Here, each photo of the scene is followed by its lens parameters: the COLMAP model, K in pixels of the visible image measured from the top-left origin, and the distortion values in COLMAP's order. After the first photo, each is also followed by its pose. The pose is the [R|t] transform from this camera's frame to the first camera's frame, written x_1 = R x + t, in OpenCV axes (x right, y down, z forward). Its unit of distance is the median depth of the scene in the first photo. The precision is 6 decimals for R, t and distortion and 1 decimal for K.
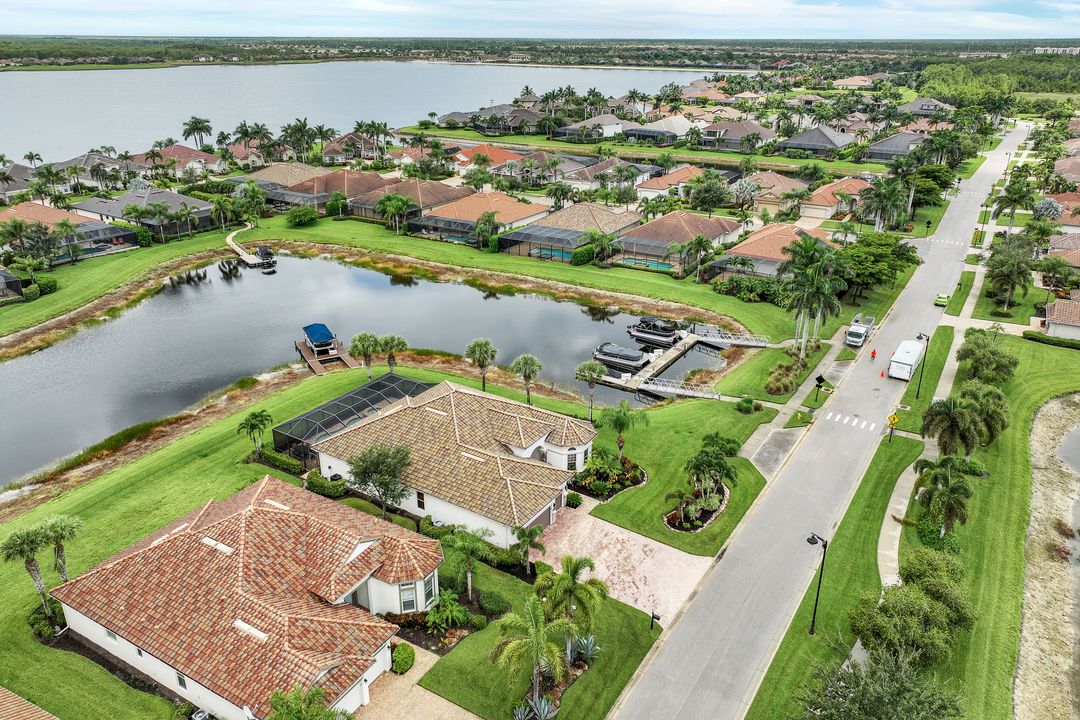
lens RADIAL K [[763.6, 0, 542.3], [0, 763.6, 341.7], [0, 0, 1]] dist [0.008170, 0.003219]
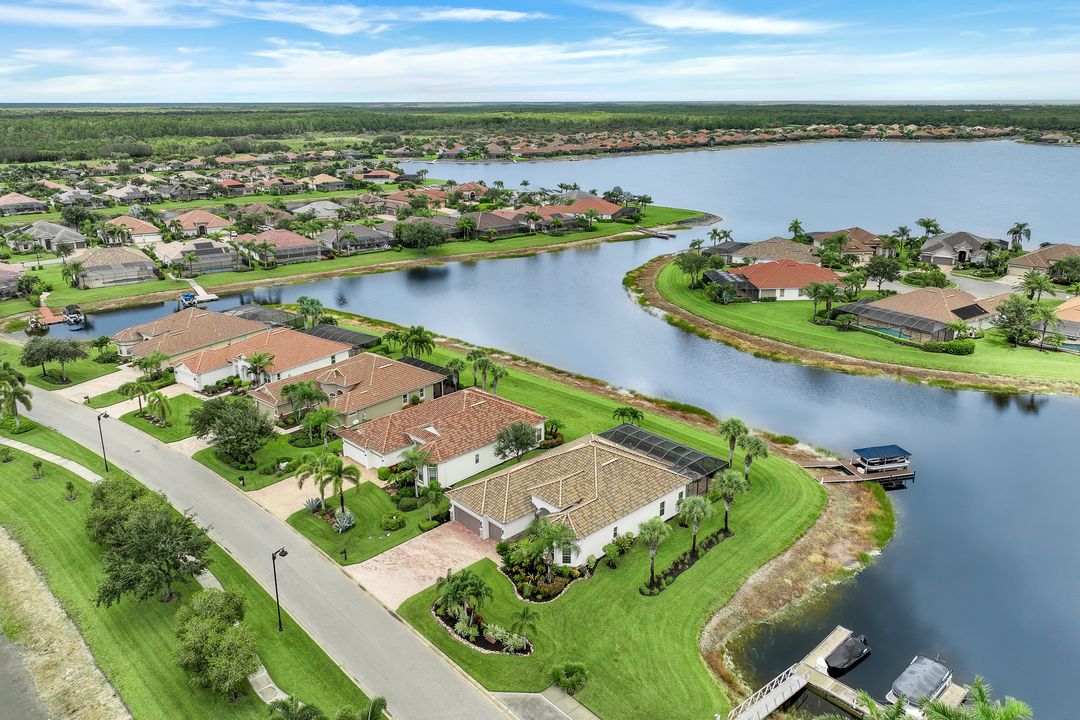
lens RADIAL K [[763.6, 0, 542.3], [0, 763.6, 341.7], [0, 0, 1]] dist [0.008170, 0.003219]
pose [[-0.243508, 0.286291, -0.926683, 0.824756], [-0.358779, 0.861081, 0.360301, -0.407471], [0.901100, 0.420211, -0.106965, 0.857478]]
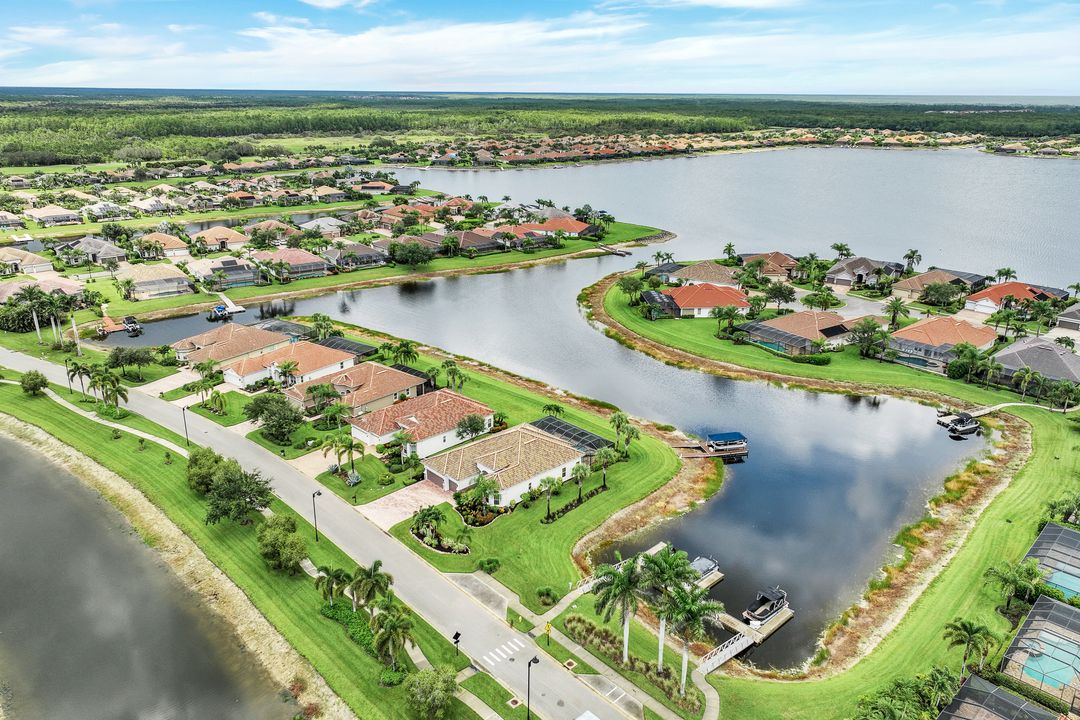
lens RADIAL K [[763.6, 0, 542.3], [0, 763.6, 341.7], [0, 0, 1]] dist [0.008170, 0.003219]
pose [[-0.239719, 0.297611, -0.924101, 1.259185], [-0.369025, 0.852478, 0.370273, -0.683321], [0.897973, 0.429778, -0.094529, 0.977475]]
